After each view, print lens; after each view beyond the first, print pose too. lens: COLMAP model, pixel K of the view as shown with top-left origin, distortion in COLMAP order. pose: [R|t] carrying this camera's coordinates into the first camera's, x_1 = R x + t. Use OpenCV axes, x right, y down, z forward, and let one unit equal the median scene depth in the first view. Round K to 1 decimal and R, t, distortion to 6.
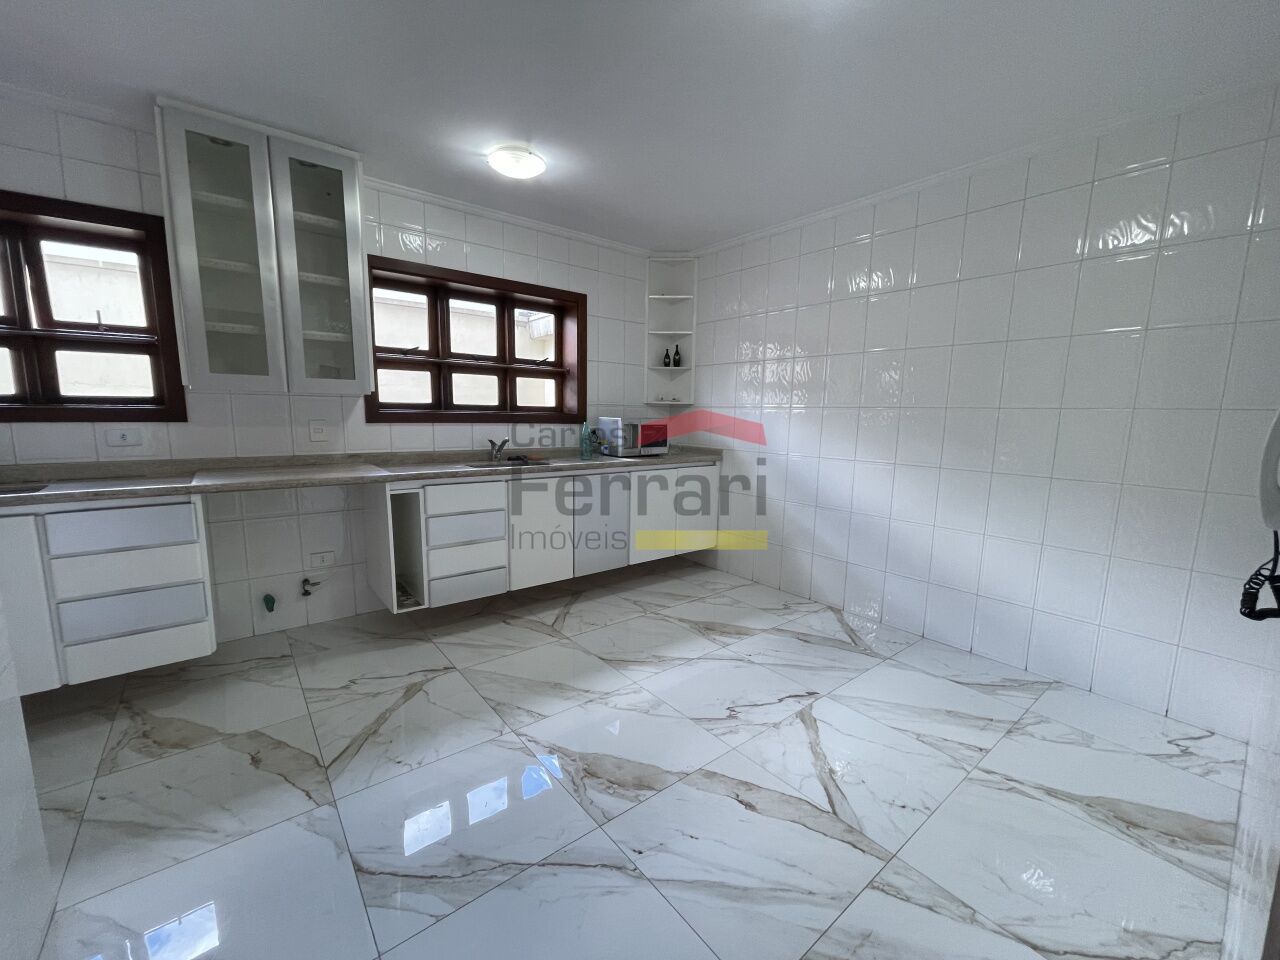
lens RADIAL K [[513.7, 0, 646.3], [0, 513.7, 487.1], [0, 0, 1]] dist [-0.001957, -0.000289]
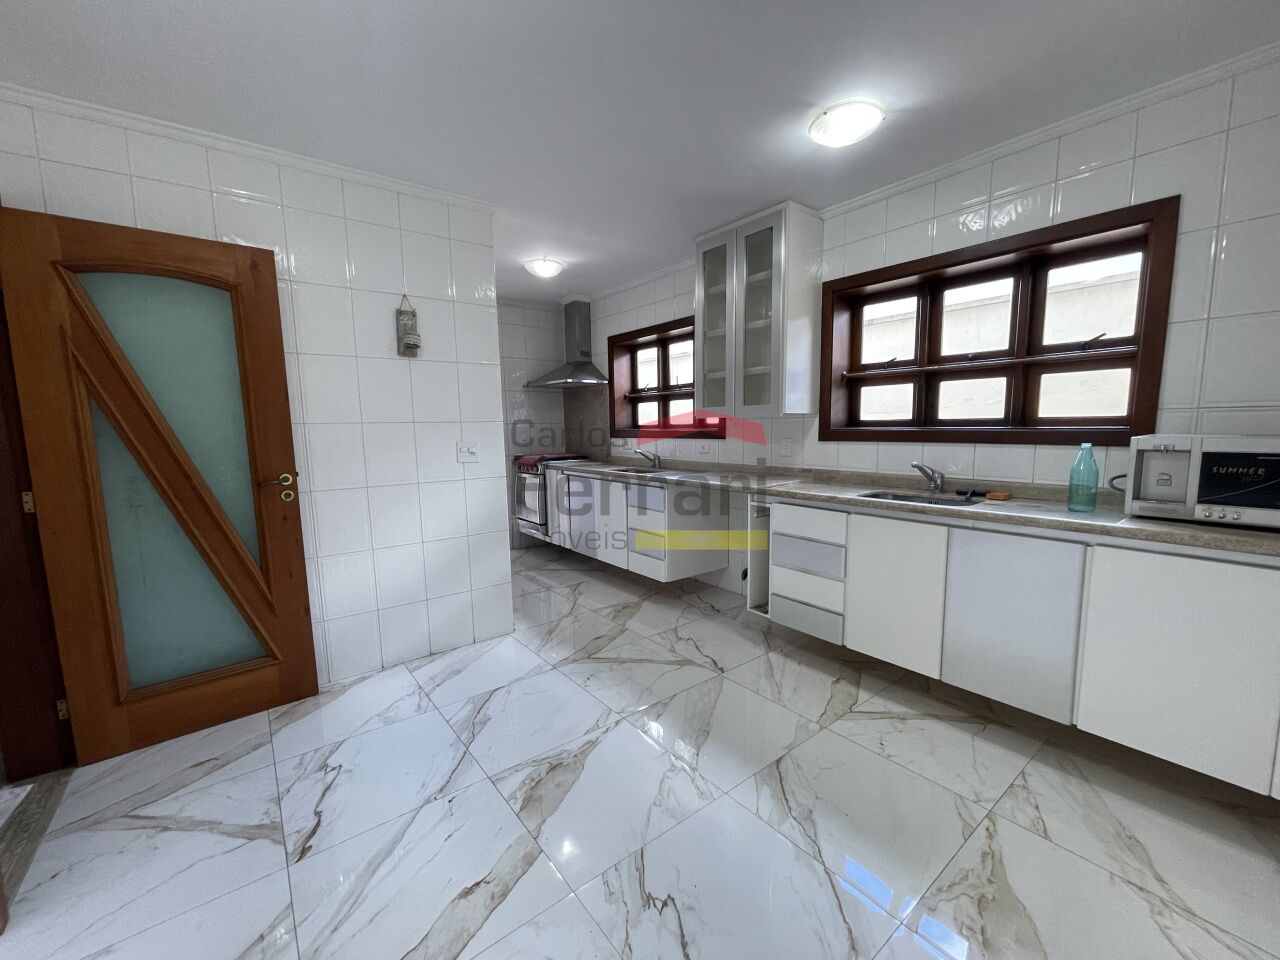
lens RADIAL K [[513.7, 0, 646.3], [0, 513.7, 487.1], [0, 0, 1]] dist [-0.001957, -0.000289]
pose [[-0.001351, 0.100660, -0.994920, 0.521641], [-0.131664, 0.986242, 0.099961, -0.088473], [0.991293, 0.131131, 0.011921, 0.636782]]
